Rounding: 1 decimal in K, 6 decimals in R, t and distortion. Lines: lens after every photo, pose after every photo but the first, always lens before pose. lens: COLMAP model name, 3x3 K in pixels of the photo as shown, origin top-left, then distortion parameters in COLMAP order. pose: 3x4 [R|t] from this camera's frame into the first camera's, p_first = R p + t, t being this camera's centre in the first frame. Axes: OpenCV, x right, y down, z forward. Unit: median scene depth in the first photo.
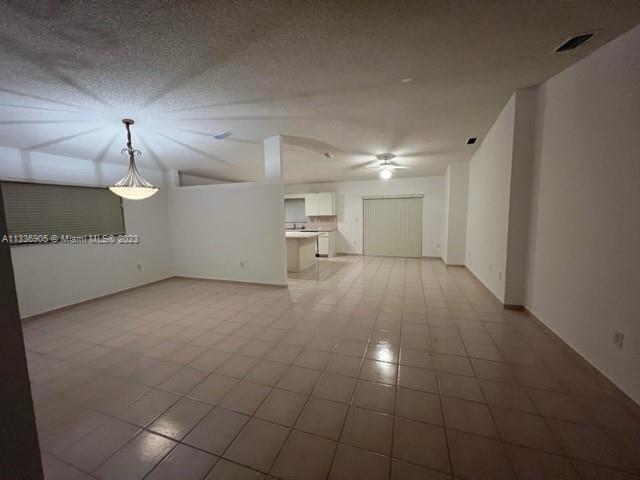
lens RADIAL K [[256.3, 0, 317.9], [0, 256.3, 239.1], [0, 0, 1]] dist [0.018881, -0.000168]
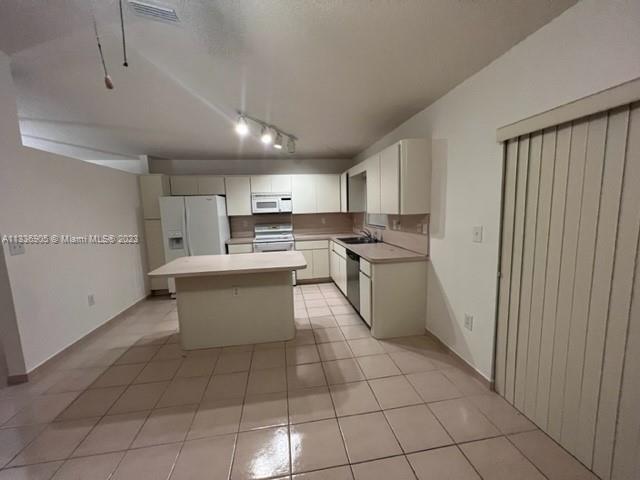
lens RADIAL K [[256.3, 0, 319.4], [0, 256.3, 238.9], [0, 0, 1]] dist [0.018881, -0.000168]
pose [[0.475036, 0.109815, -0.873087, 0.365321], [-0.070206, 0.993749, 0.086794, -0.101988], [0.877161, 0.020066, 0.479776, 0.936714]]
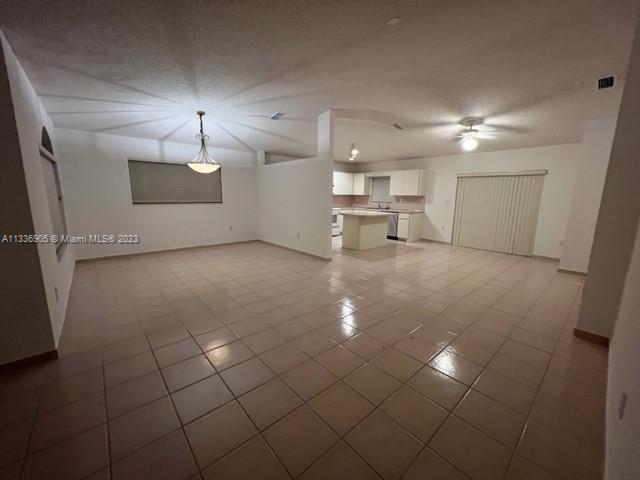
lens RADIAL K [[257.8, 0, 320.8], [0, 257.8, 239.9], [0, 0, 1]] dist [0.008371, 0.000034]
pose [[0.874663, 0.116869, -0.470433, 0.250491], [-0.083702, 0.992336, 0.090899, 0.008463], [0.477451, -0.040130, 0.877742, 0.055043]]
